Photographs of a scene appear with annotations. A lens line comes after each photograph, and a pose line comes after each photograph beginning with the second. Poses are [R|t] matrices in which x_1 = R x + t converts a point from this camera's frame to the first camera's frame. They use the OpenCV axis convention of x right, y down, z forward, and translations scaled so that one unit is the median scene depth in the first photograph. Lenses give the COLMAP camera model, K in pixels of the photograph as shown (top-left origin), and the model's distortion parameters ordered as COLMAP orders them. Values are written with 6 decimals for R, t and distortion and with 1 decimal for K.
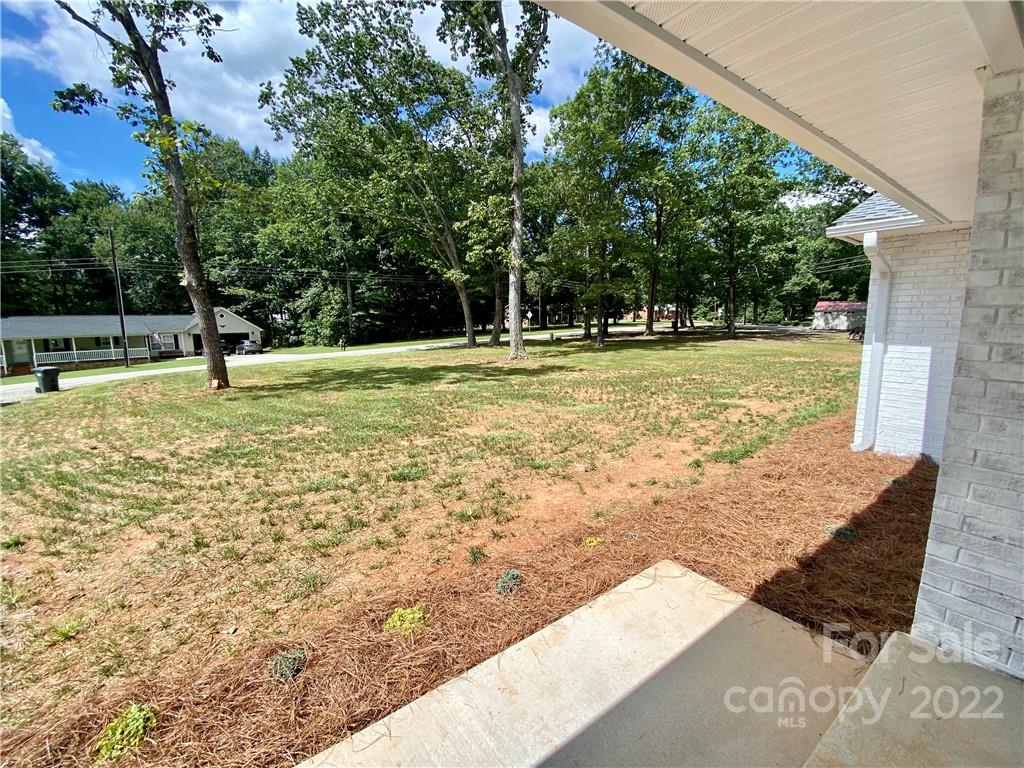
lens RADIAL K [[417.1, 0, 509.3], [0, 417.1, 380.1], [0, 0, 1]] dist [-0.002317, -0.006155]
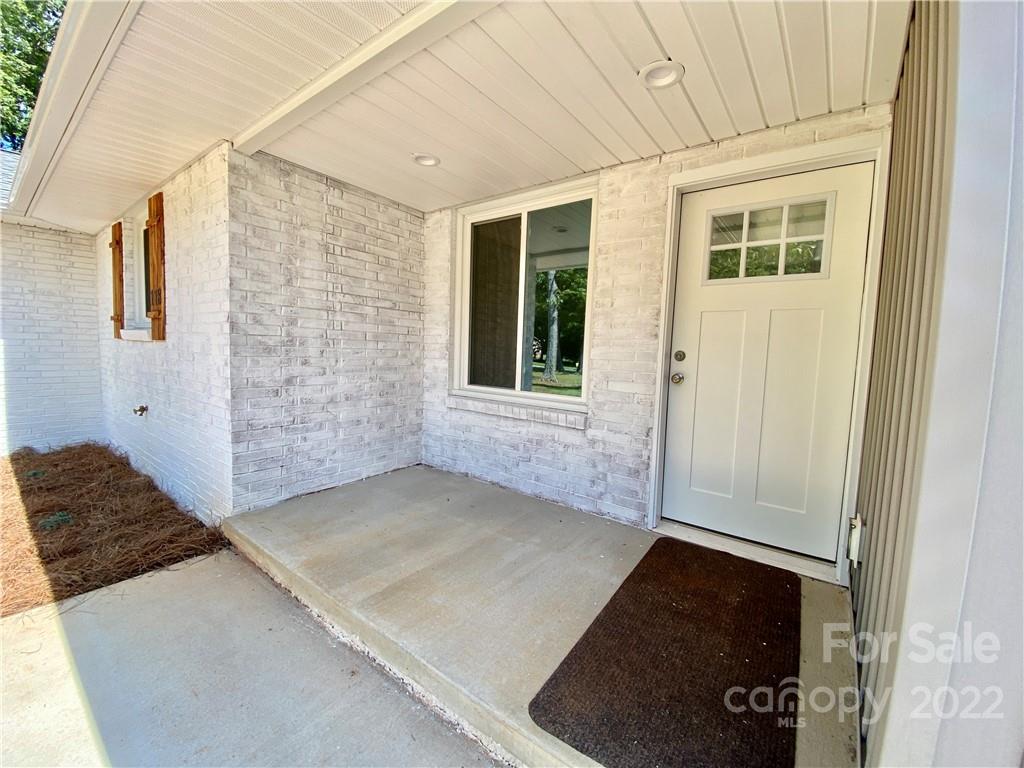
lens RADIAL K [[417.1, 0, 509.6], [0, 417.1, 382.1], [0, 0, 1]] dist [-0.002317, -0.006155]
pose [[-0.295146, -0.069284, 0.952937, -0.774331], [0.101558, 0.989442, 0.103393, 0.122449], [-0.950039, 0.127295, -0.284994, 0.492027]]
